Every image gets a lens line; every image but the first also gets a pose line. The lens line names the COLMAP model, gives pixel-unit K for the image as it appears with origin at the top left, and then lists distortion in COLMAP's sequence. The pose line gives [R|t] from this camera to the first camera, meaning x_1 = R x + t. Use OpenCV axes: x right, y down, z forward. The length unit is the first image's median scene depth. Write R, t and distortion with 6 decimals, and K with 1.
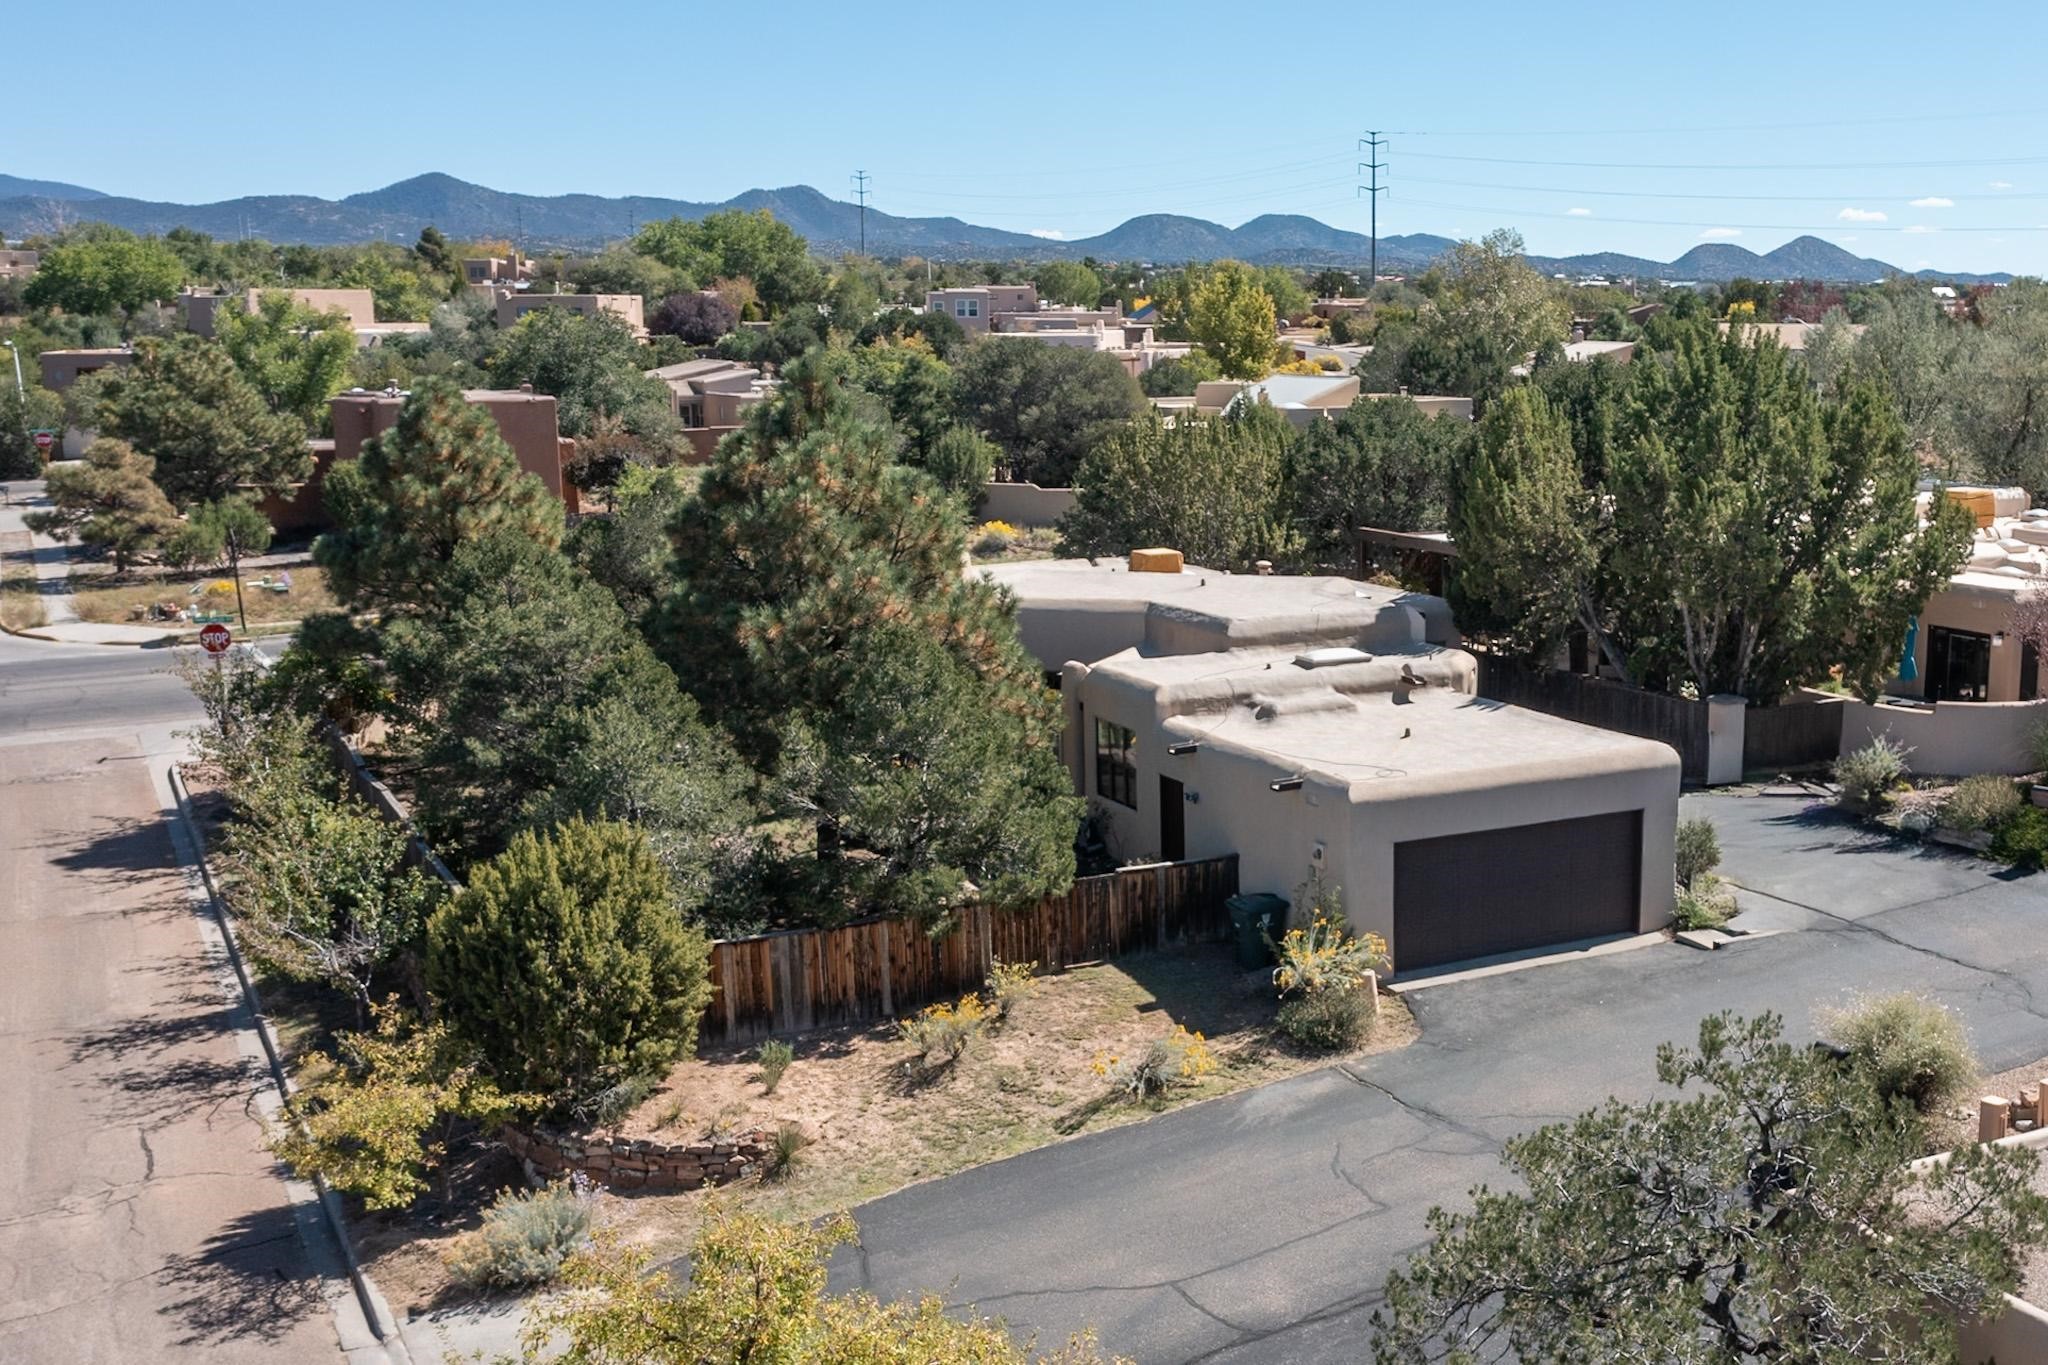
lens RADIAL K [[2111.4, 0, 1026.9], [0, 2111.4, 733.2], [0, 0, 1]] dist [-0.011443, 0.000034]
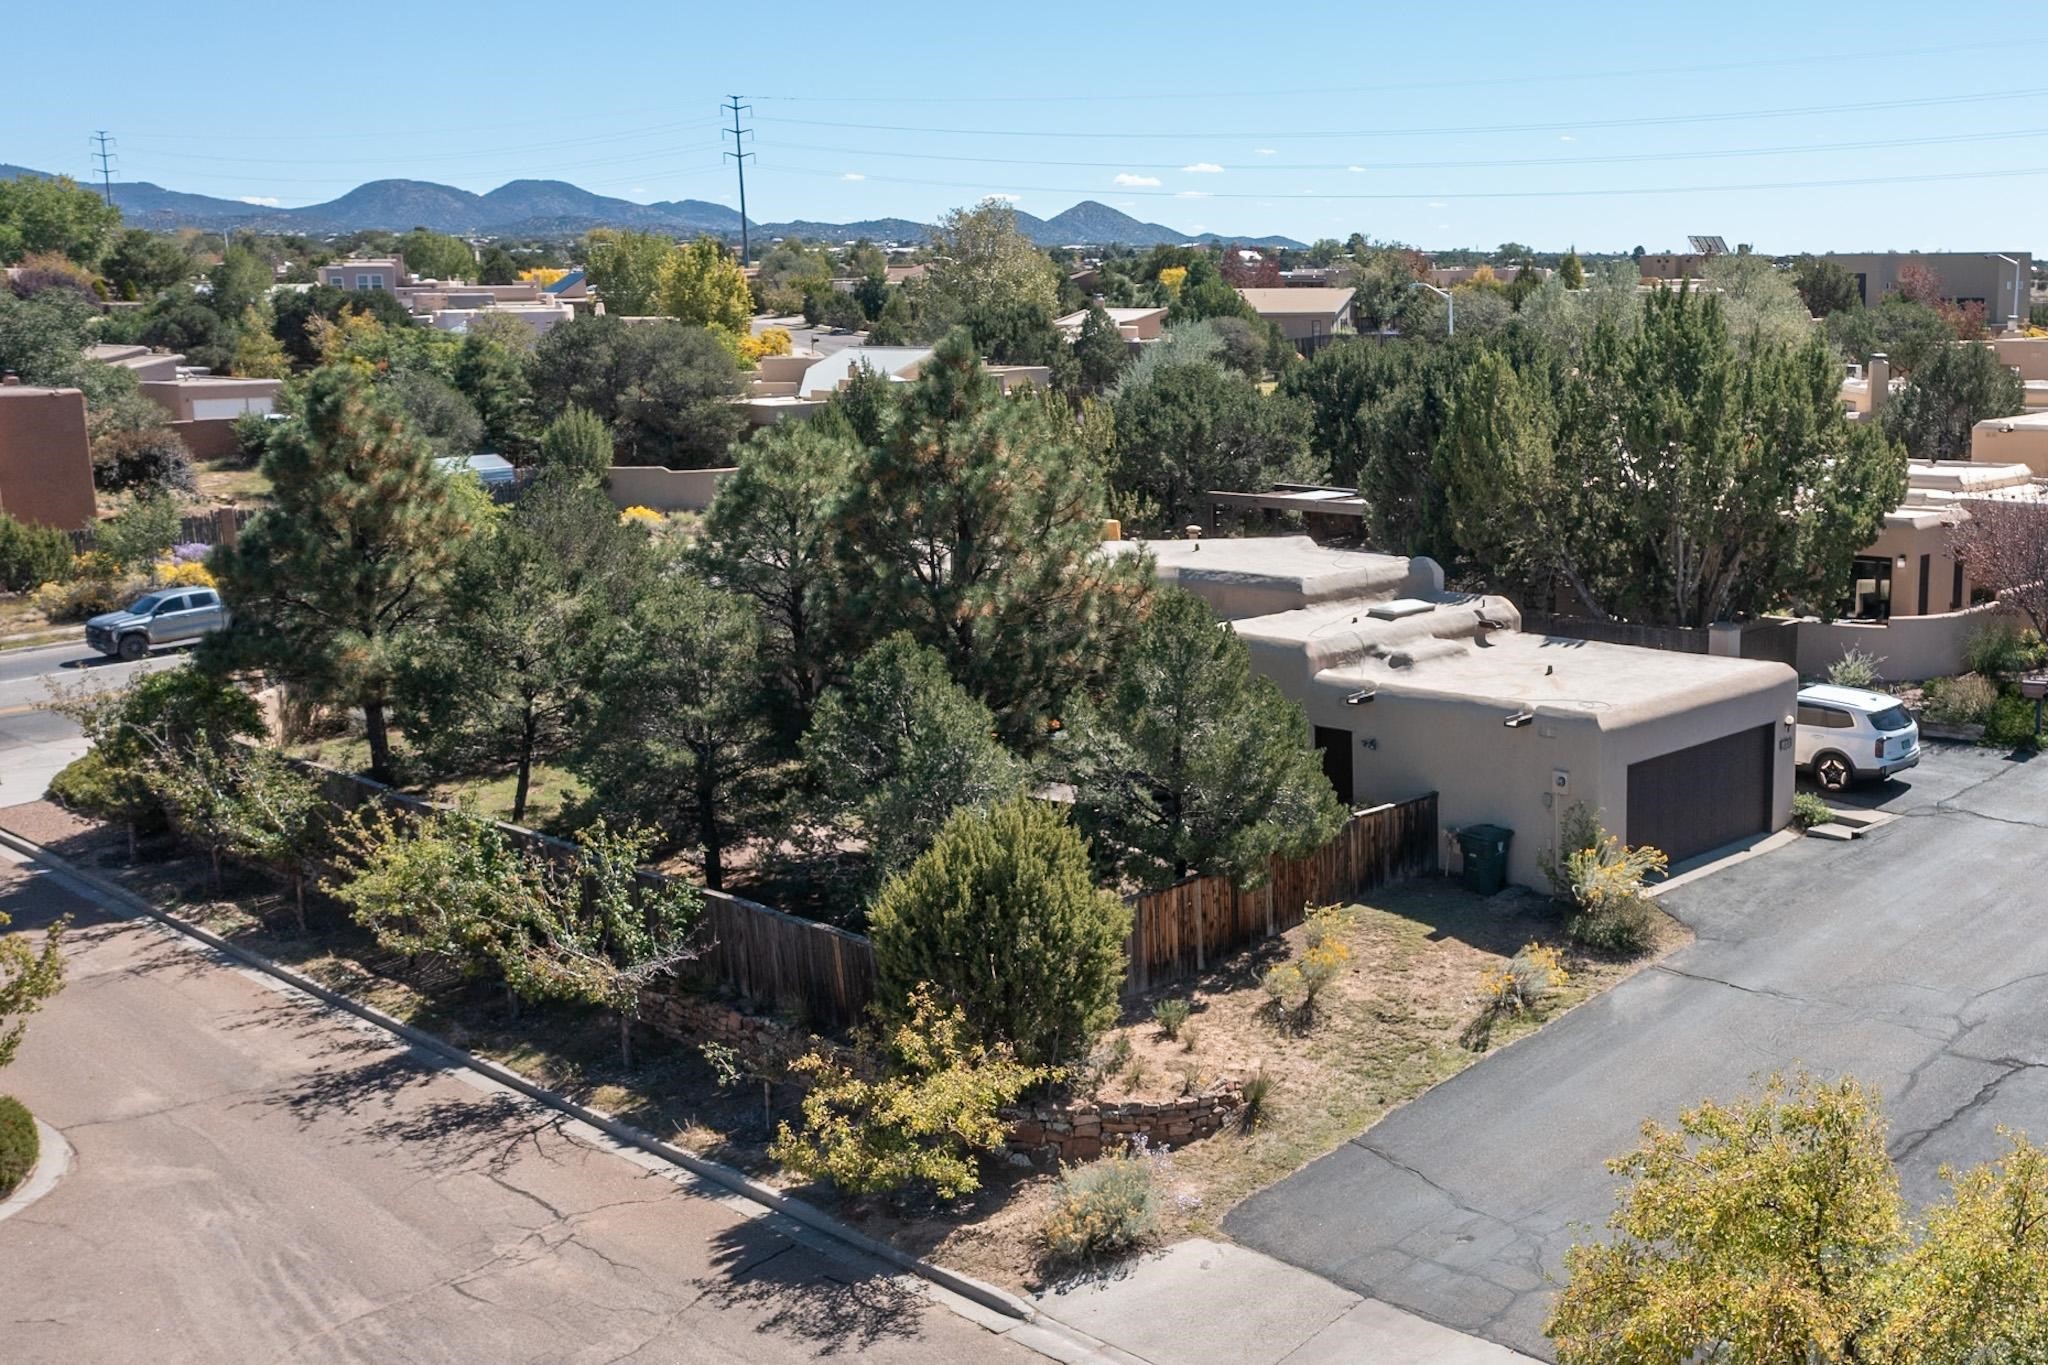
lens RADIAL K [[2184.2, 0, 1078.5], [0, 2184.2, 683.7], [0, 0, 1]] dist [-0.003894, -0.001026]
pose [[0.953389, -0.066180, 0.294397, -0.382579], [0.070650, 0.997491, -0.004560, -0.005127], [-0.293357, 0.025147, 0.955672, -0.007197]]
